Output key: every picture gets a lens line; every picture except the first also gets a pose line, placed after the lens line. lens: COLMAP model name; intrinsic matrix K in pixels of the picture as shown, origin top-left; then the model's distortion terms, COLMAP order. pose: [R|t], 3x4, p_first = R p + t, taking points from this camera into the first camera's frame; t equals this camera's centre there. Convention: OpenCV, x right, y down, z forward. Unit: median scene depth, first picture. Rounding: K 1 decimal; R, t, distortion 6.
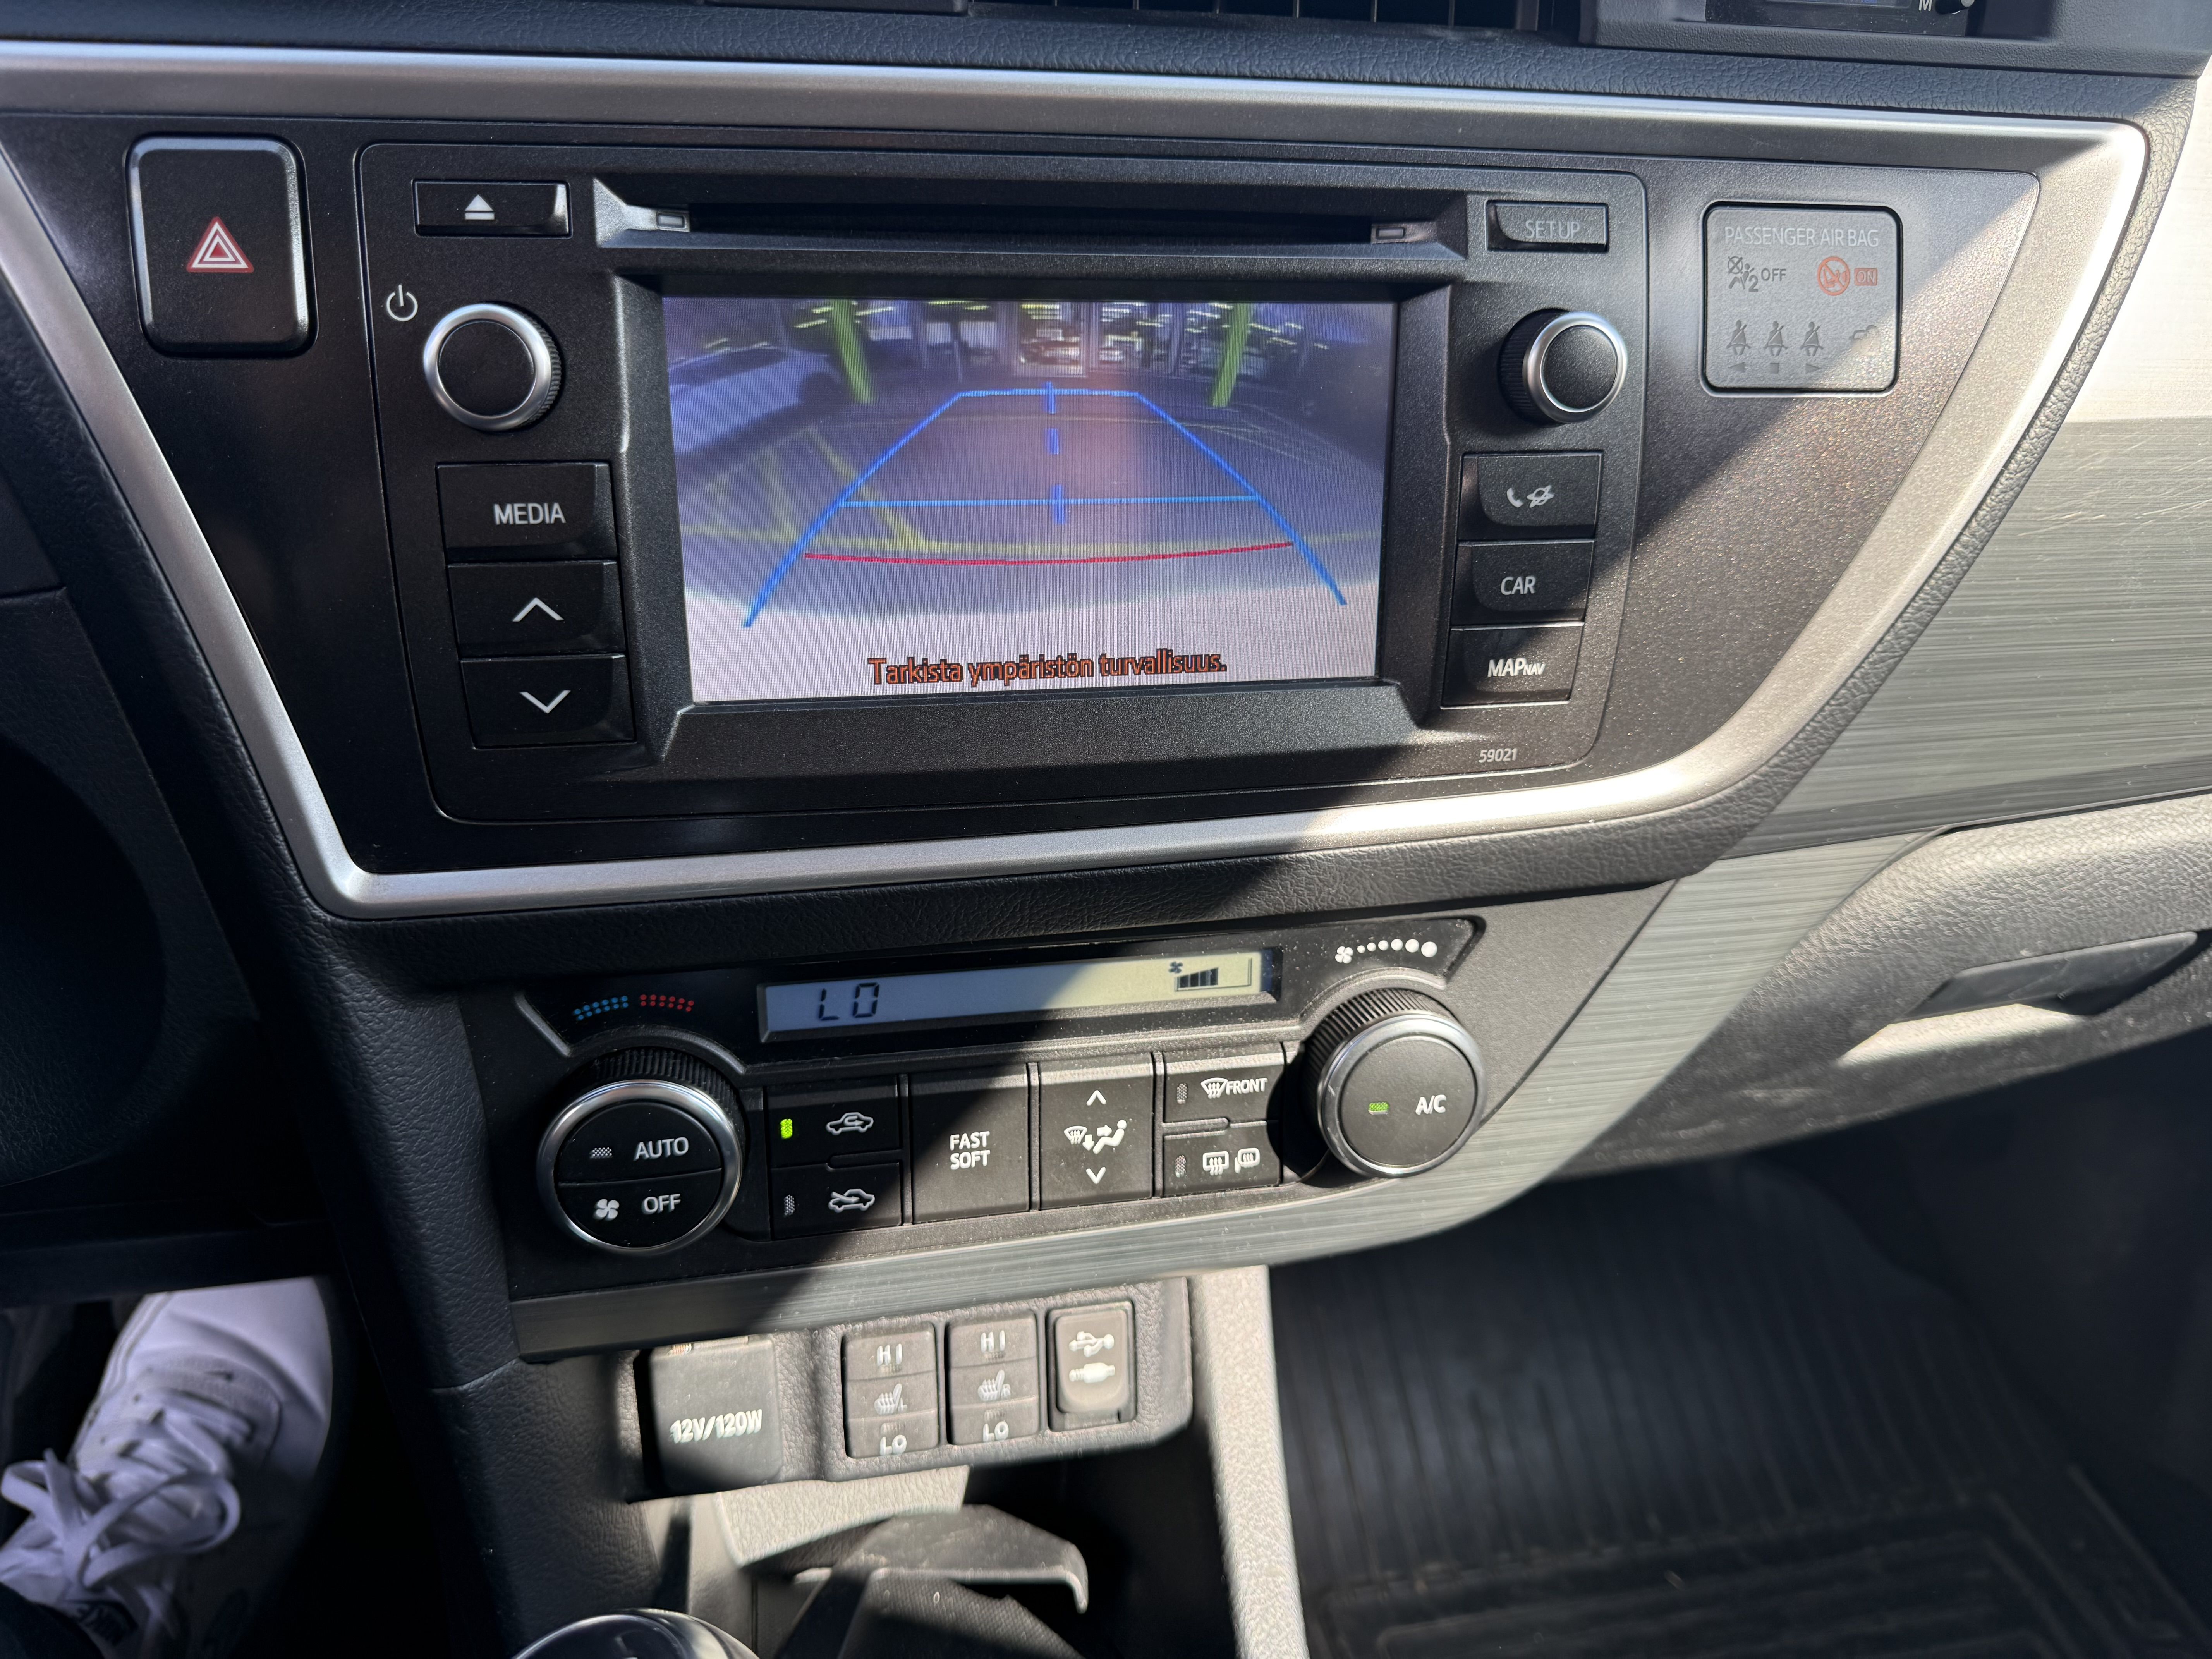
lens RADIAL K [[1554.2, 0, 1106.0], [0, 1554.2, 829.5], [0, 0, 1]] dist [0.109243, -0.194528]
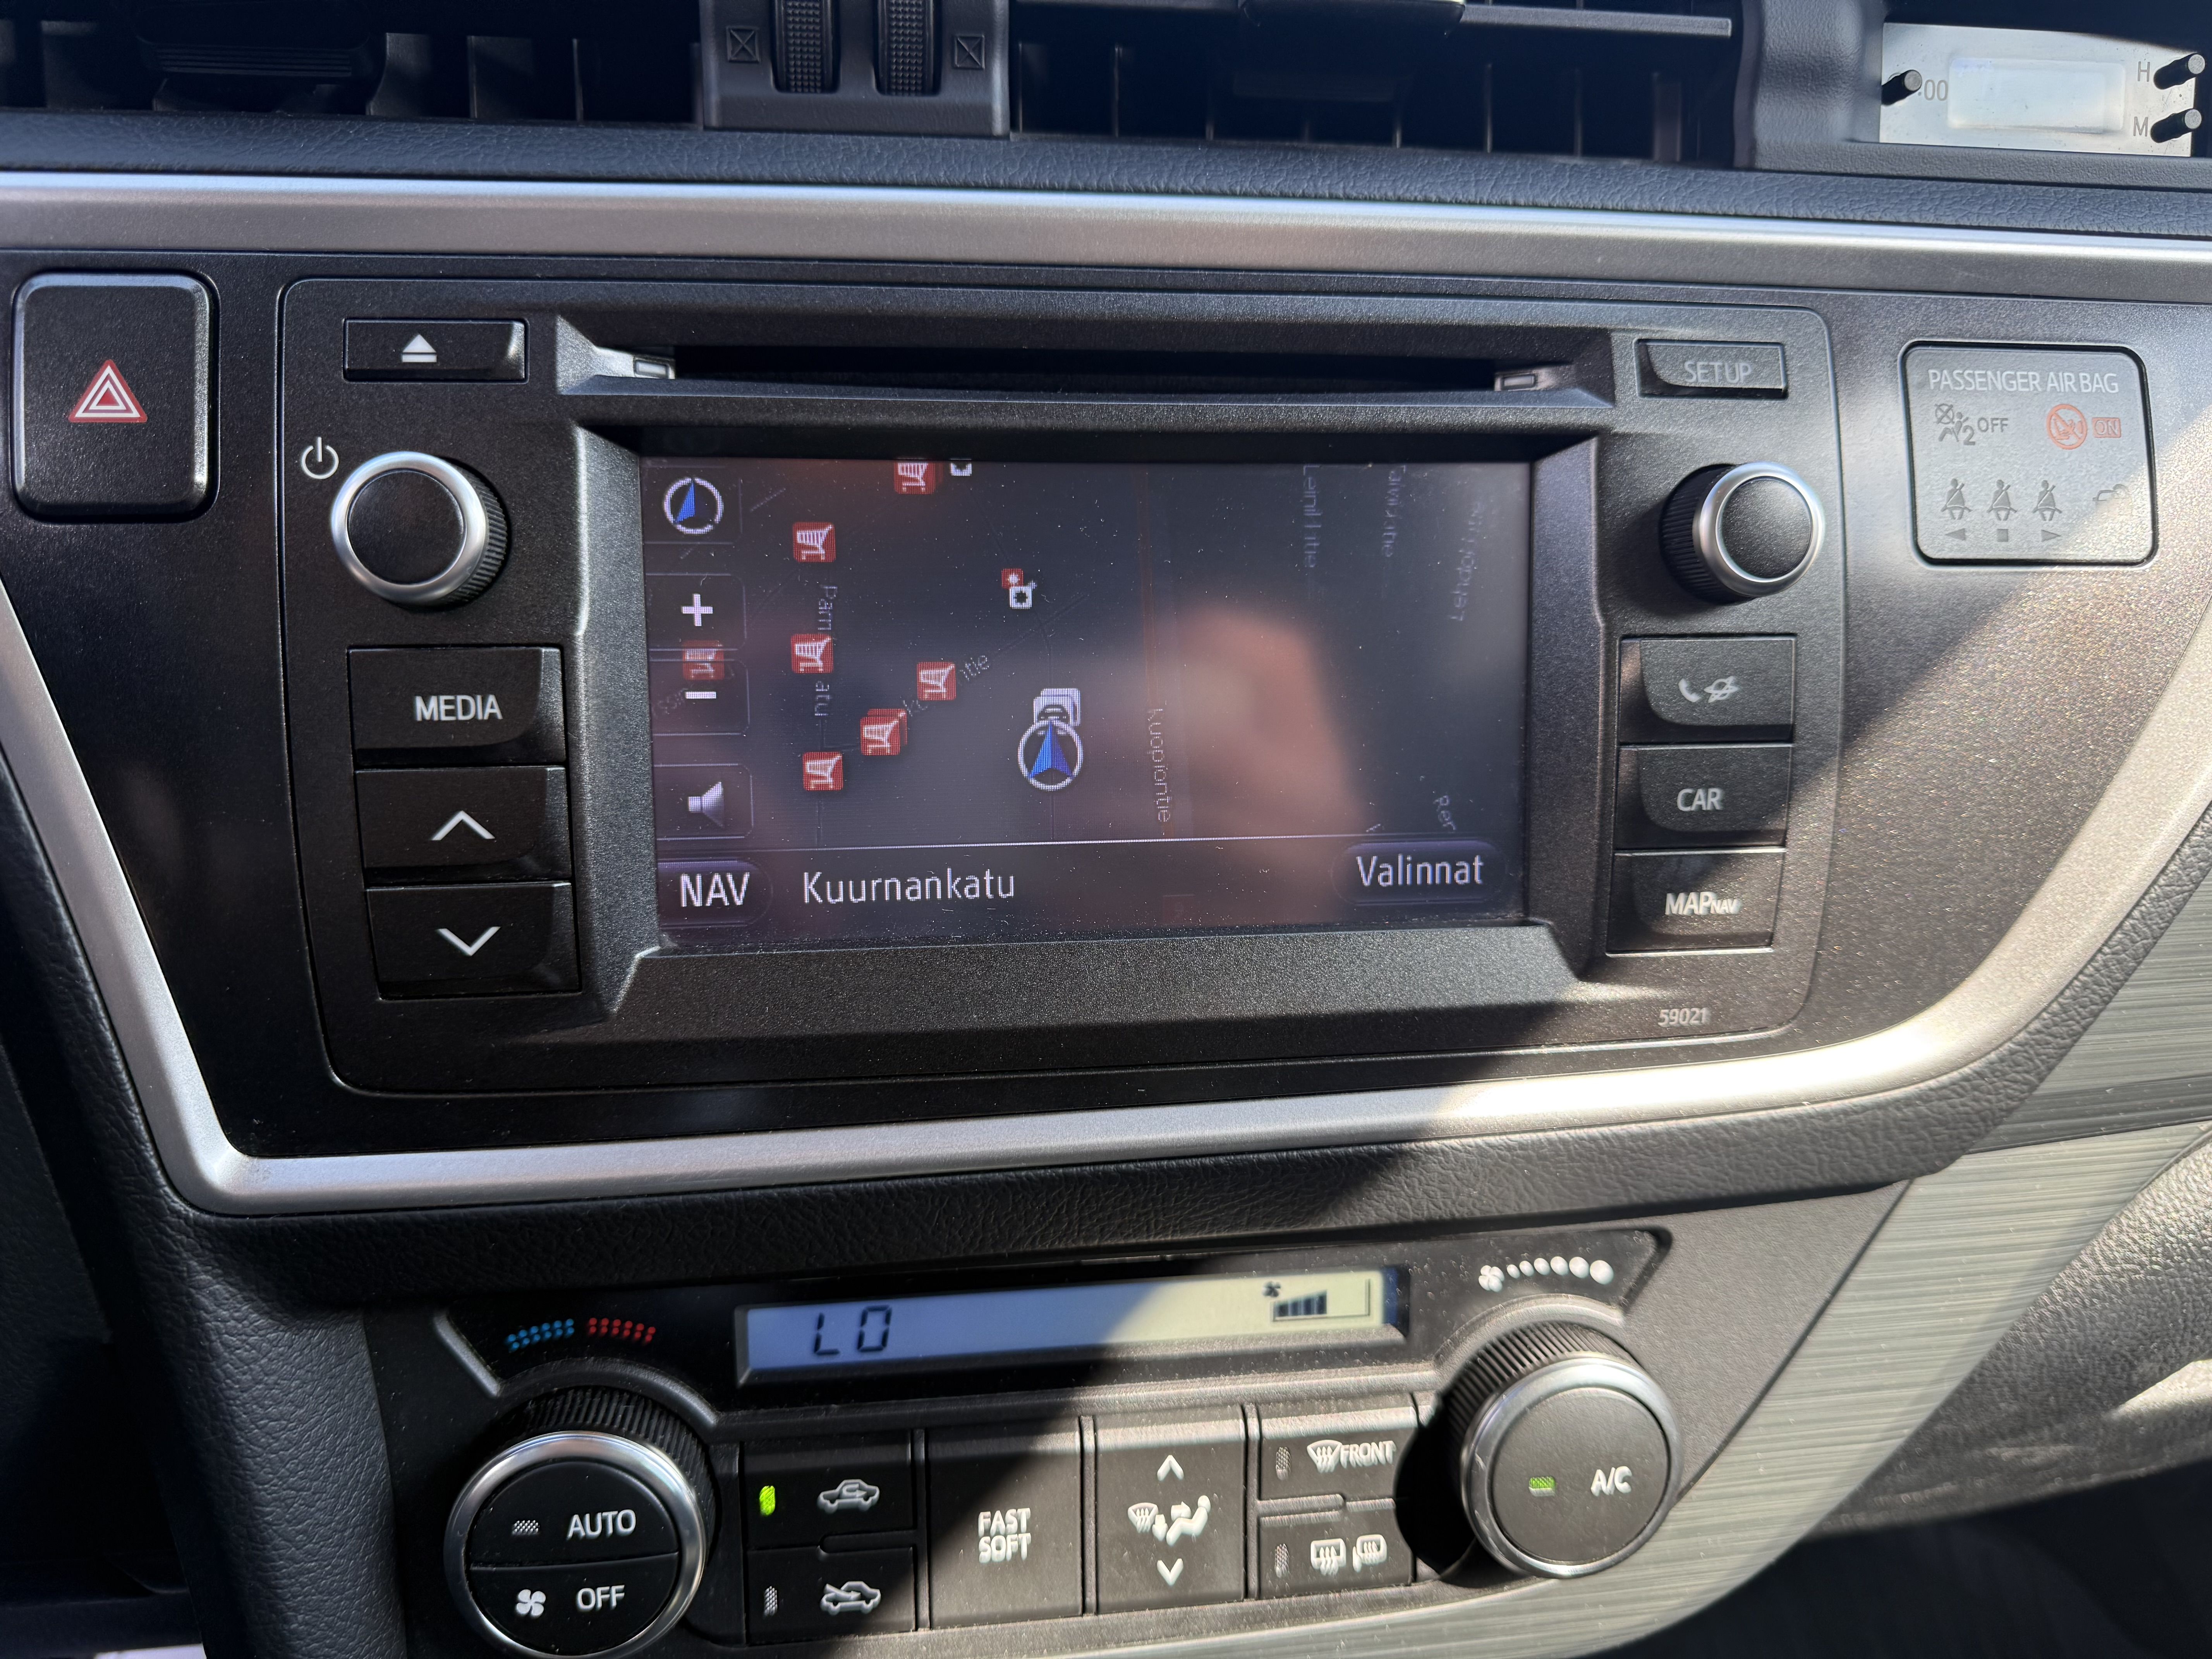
lens RADIAL K [[1614.0, 0, 1098.9], [0, 1614.0, 843.4], [0, 0, 1]] dist [-0.002514, -0.040264]
pose [[0.997711, -0.004893, -0.067441, 0.015352], [-0.006612, 0.985539, -0.169320, 0.005572], [0.067294, 0.169379, 0.983251, 0.182206]]
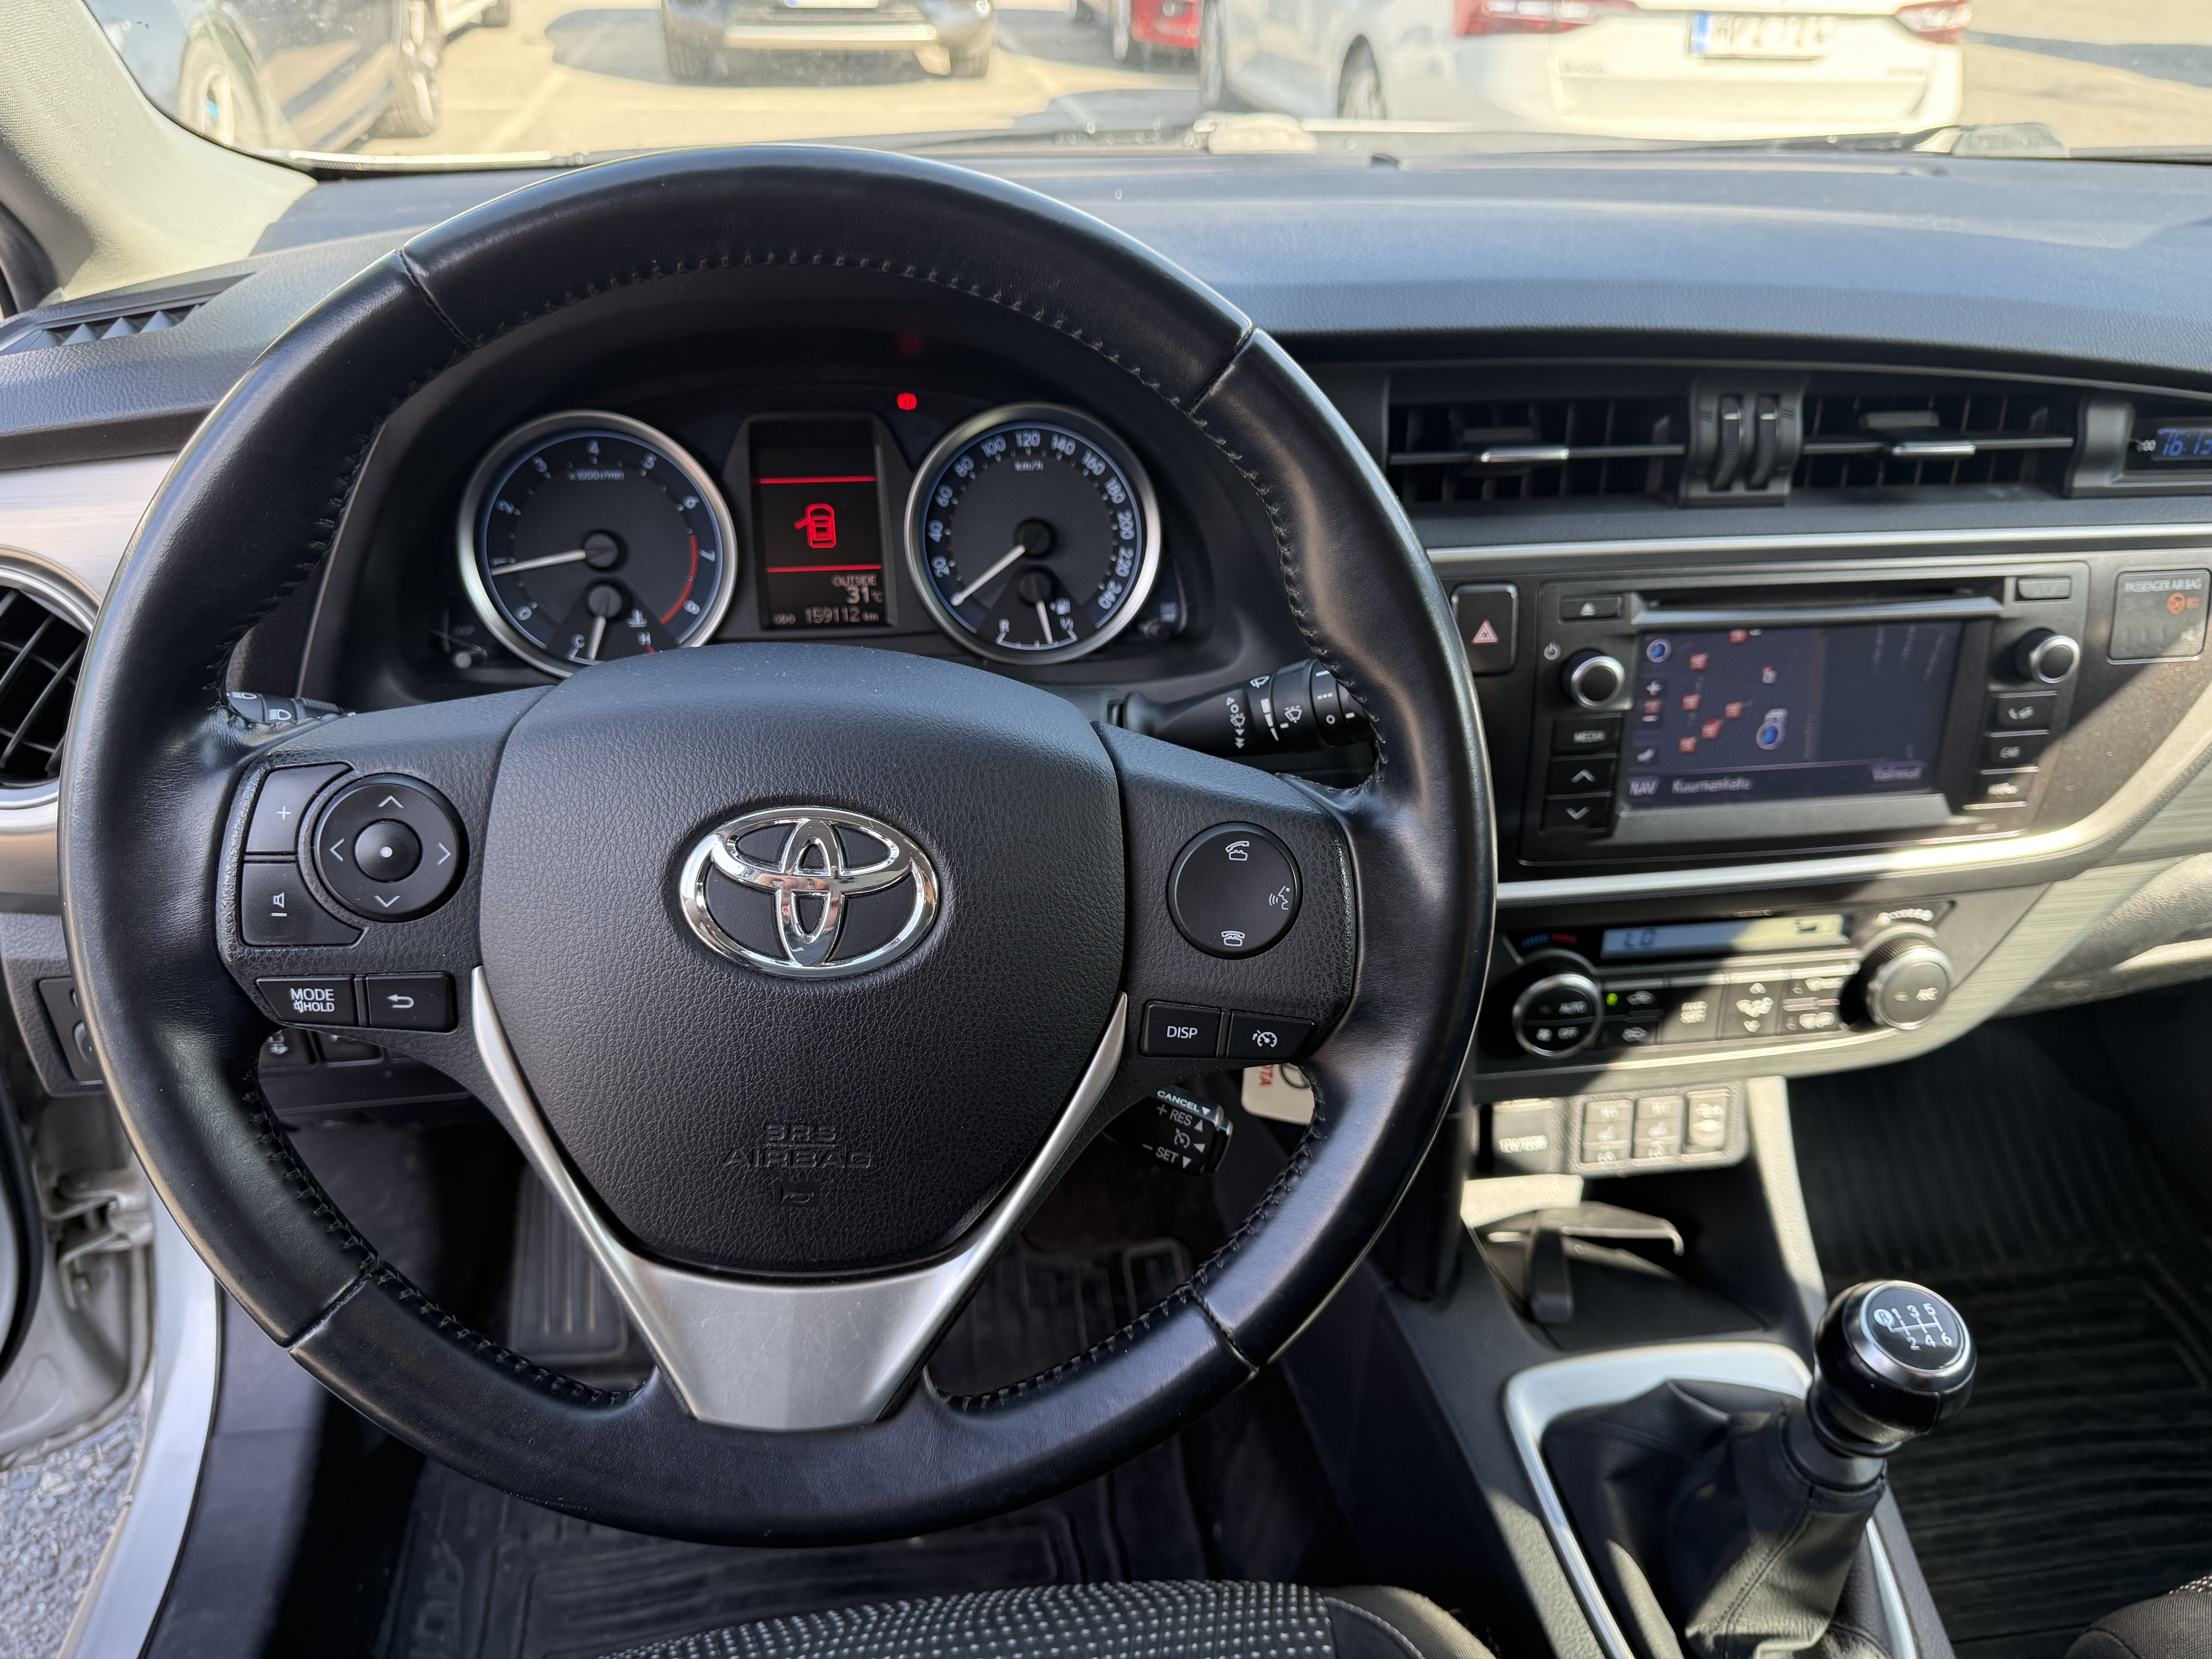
lens RADIAL K [[1548.5, 0, 1106.8], [0, 1548.5, 873.7], [0, 0, 1]] dist [0.002656, -0.076604]
pose [[0.996229, 0.019541, -0.084532, -0.734360], [-0.008490, 0.991586, 0.129170, -0.242134], [0.086345, -0.127965, 0.988013, -1.101168]]
